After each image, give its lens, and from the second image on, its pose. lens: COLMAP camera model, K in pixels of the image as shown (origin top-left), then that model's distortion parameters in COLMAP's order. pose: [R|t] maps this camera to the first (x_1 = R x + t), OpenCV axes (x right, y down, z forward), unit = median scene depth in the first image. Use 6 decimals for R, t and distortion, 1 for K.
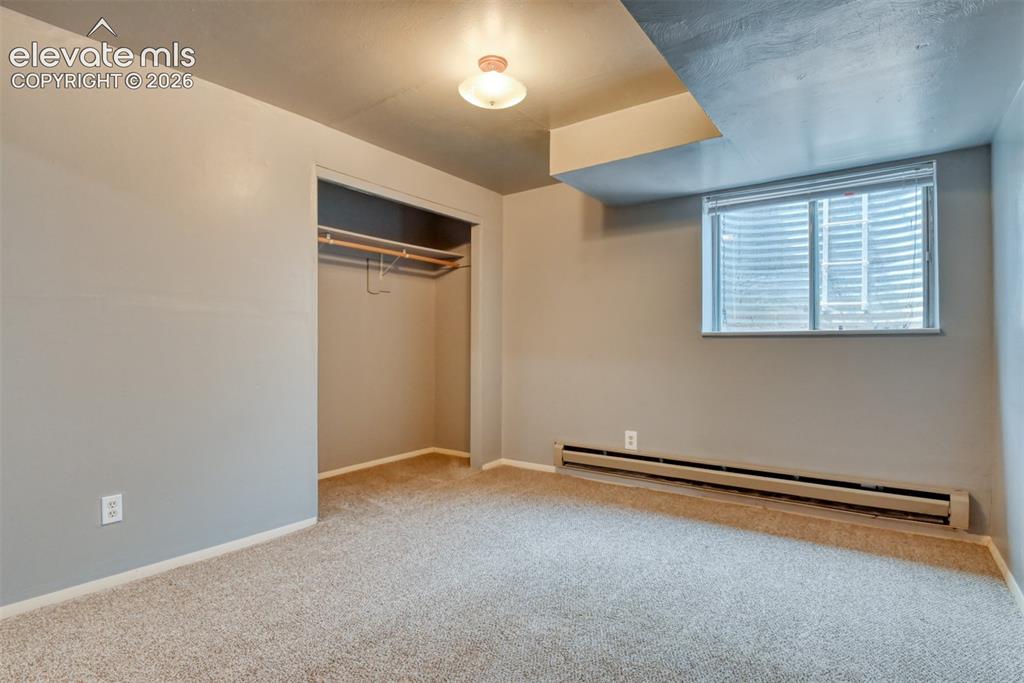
lens RADIAL K [[510.0, 0, 506.4], [0, 510.0, 346.4], [0, 0, 1]] dist [-0.027151, -0.005488]
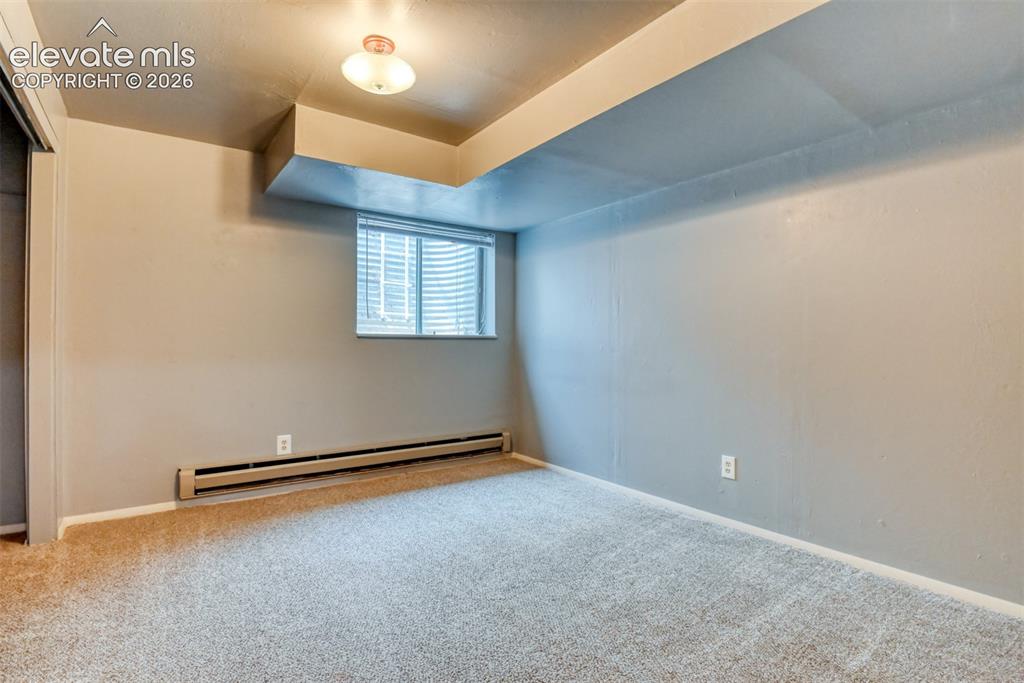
lens RADIAL K [[510.0, 0, 506.4], [0, 510.0, 346.4], [0, 0, 1]] dist [-0.027151, -0.005488]
pose [[0.307766, -0.003785, 0.951454, -0.574781], [0.003968, 0.999988, 0.002695, -0.001392], [-0.951454, 0.002945, 0.307778, 0.336026]]
